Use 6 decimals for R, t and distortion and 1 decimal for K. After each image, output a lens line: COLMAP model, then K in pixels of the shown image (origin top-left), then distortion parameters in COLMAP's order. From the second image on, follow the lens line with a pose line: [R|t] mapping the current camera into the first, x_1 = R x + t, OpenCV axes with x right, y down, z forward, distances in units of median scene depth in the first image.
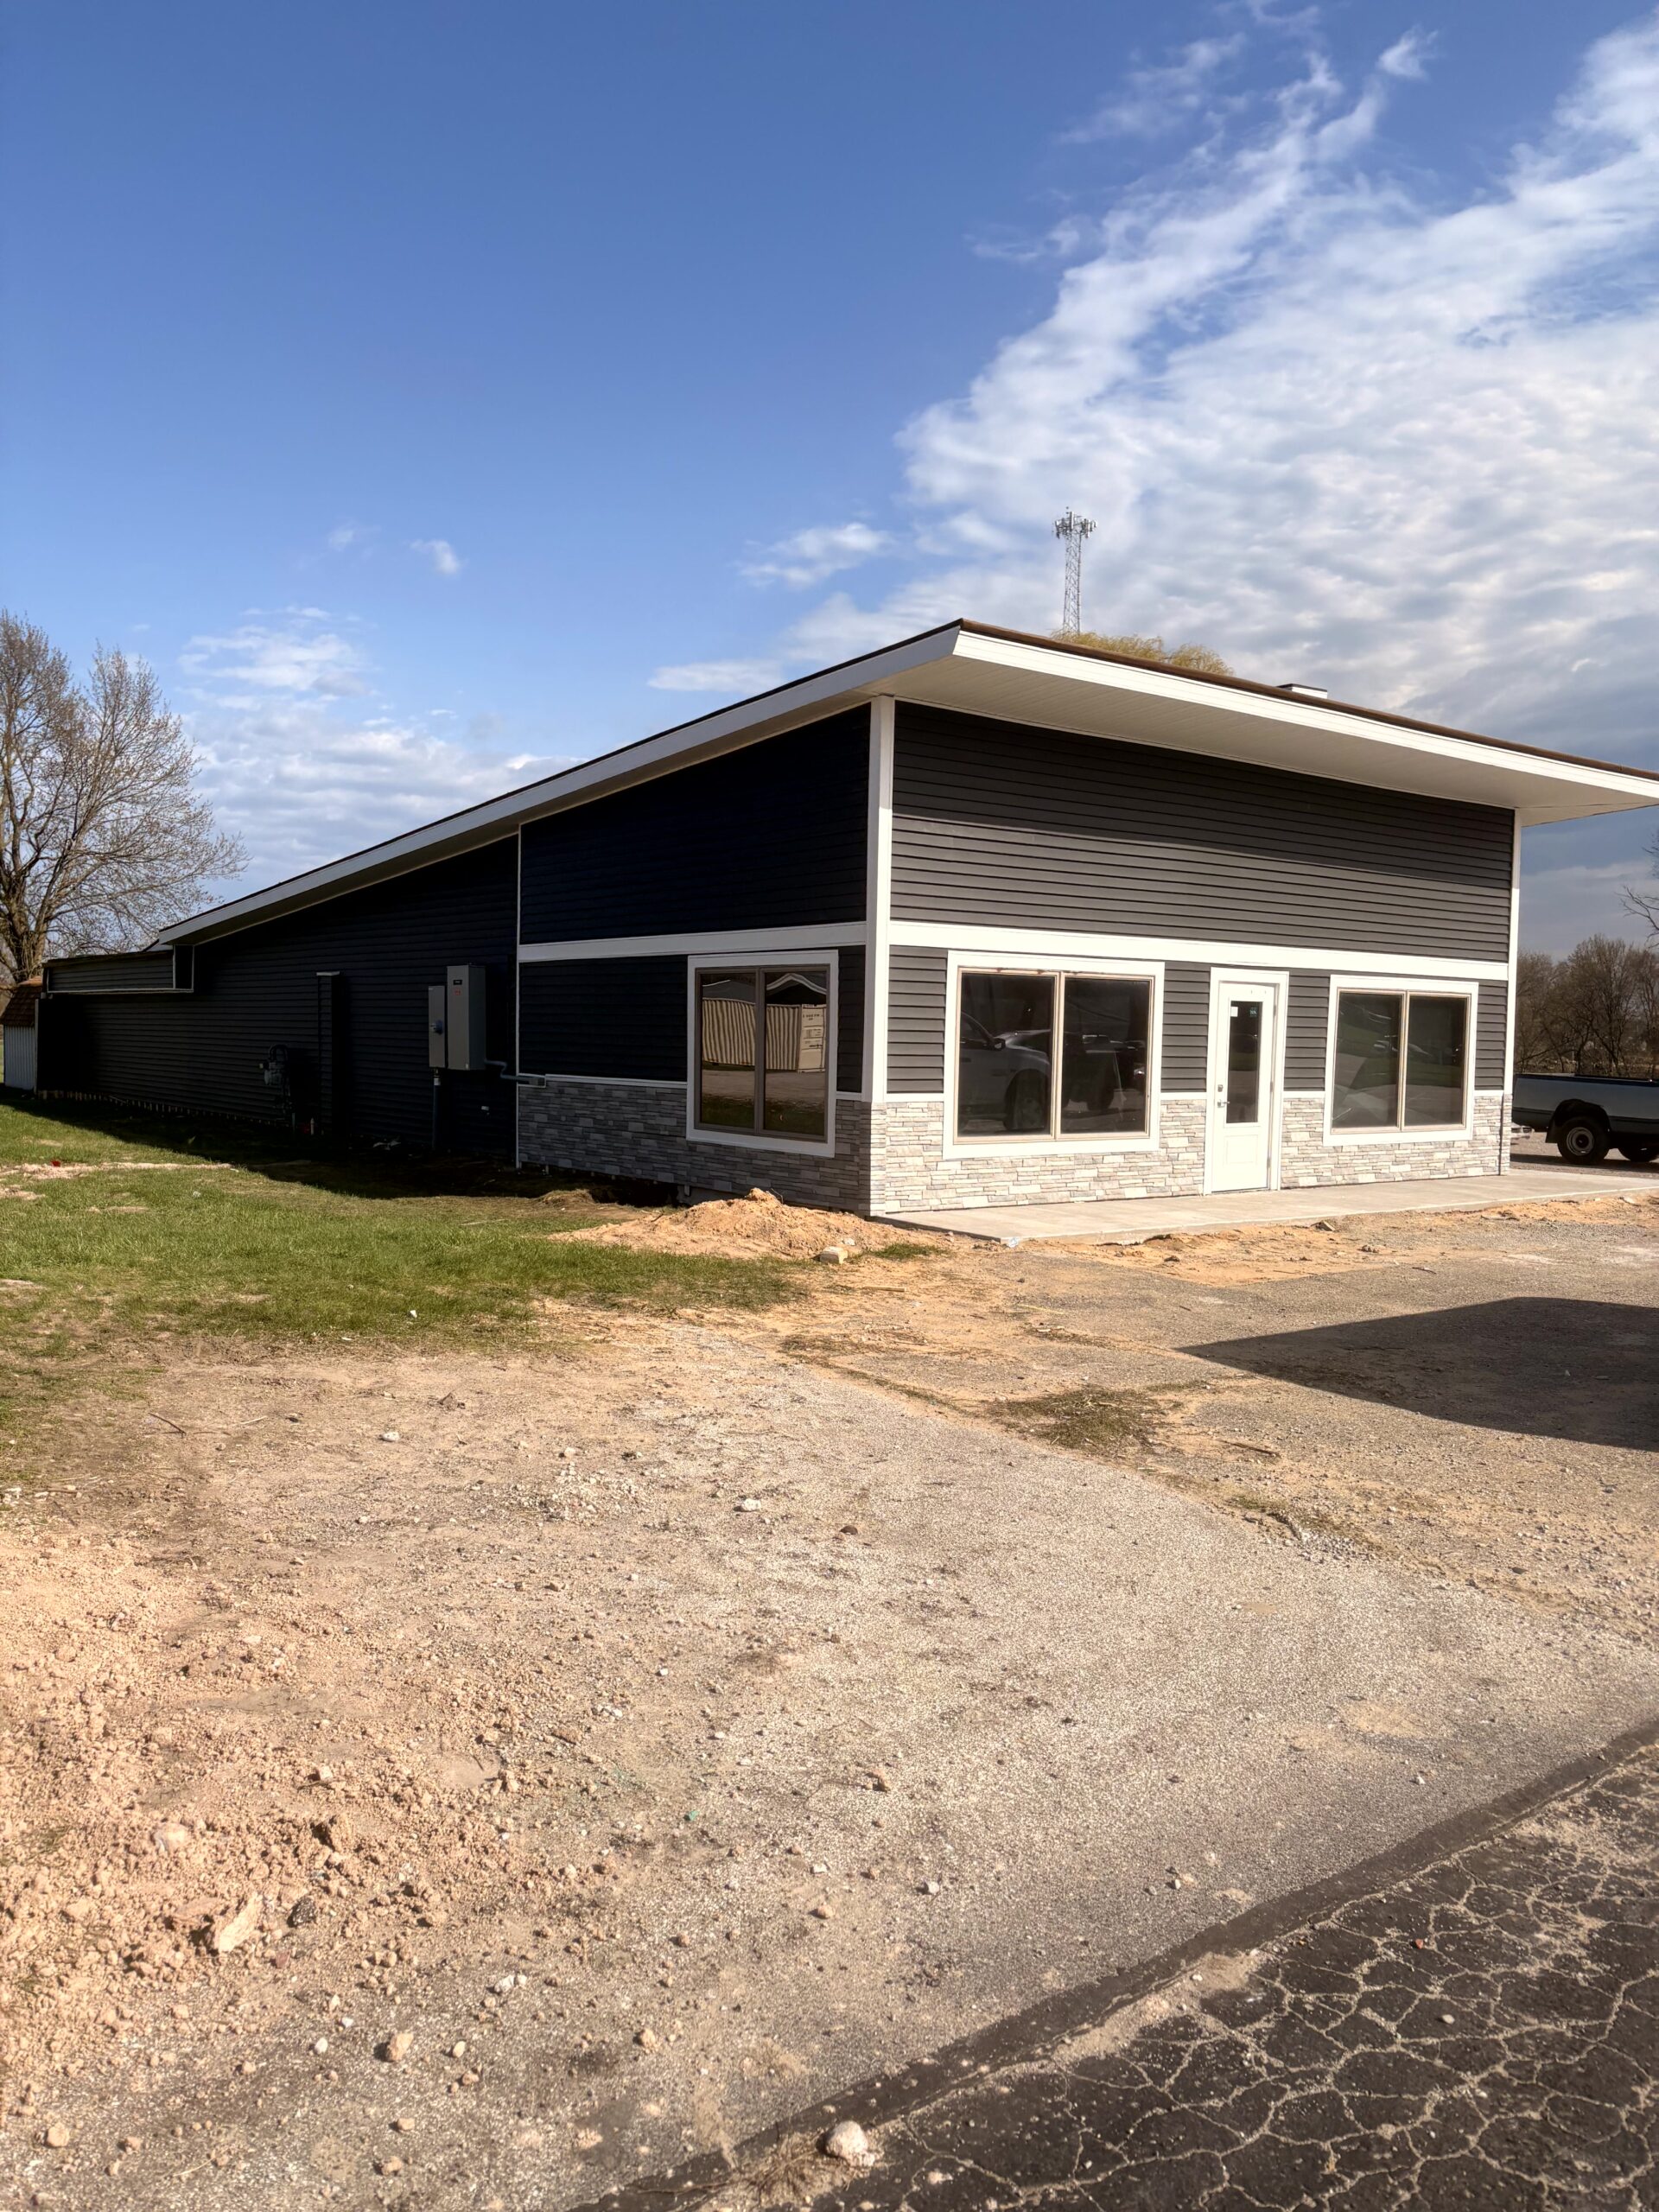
lens RADIAL K [[1659.1, 0, 835.8], [0, 1659.1, 1110.5], [0, 0, 1]] dist [-0.003375, -0.013562]
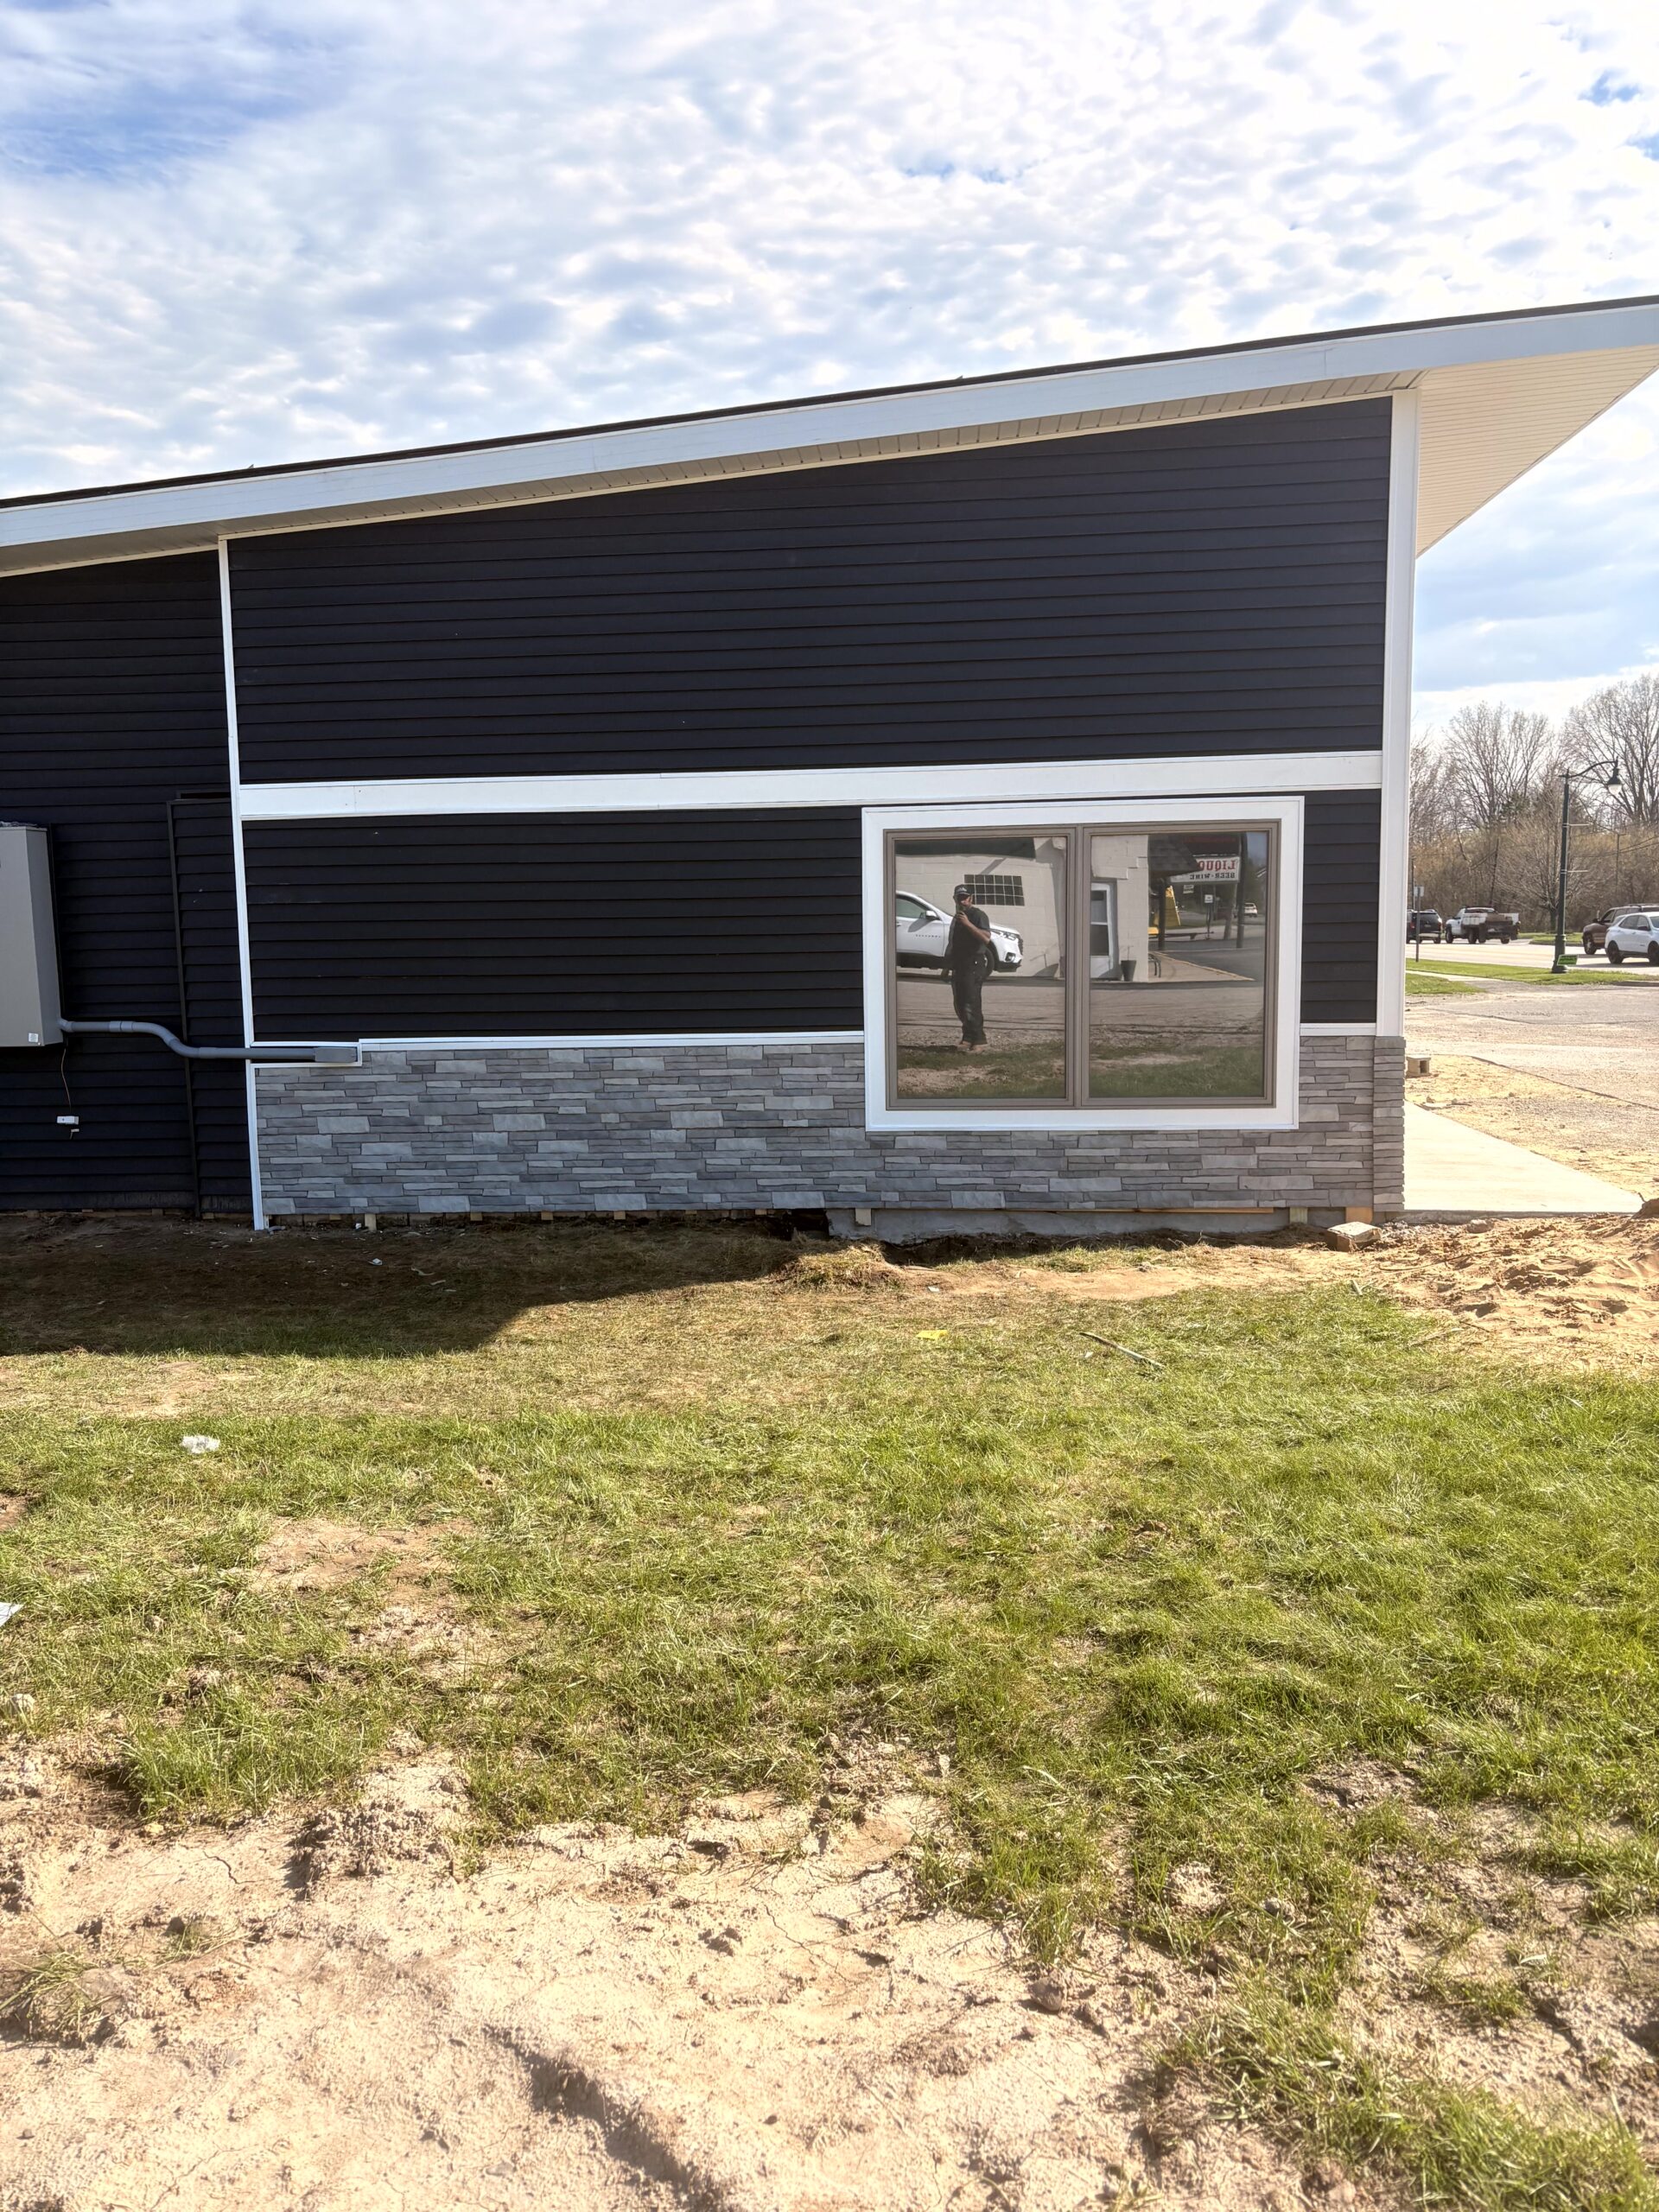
lens RADIAL K [[1659.1, 0, 835.8], [0, 1659.1, 1110.5], [0, 0, 1]] dist [-0.003375, -0.013562]
pose [[0.674923, -0.117338, 0.728499, -0.706678], [0.066169, 0.992922, 0.098626, -0.064241], [-0.734915, -0.018360, 0.677910, 0.849478]]
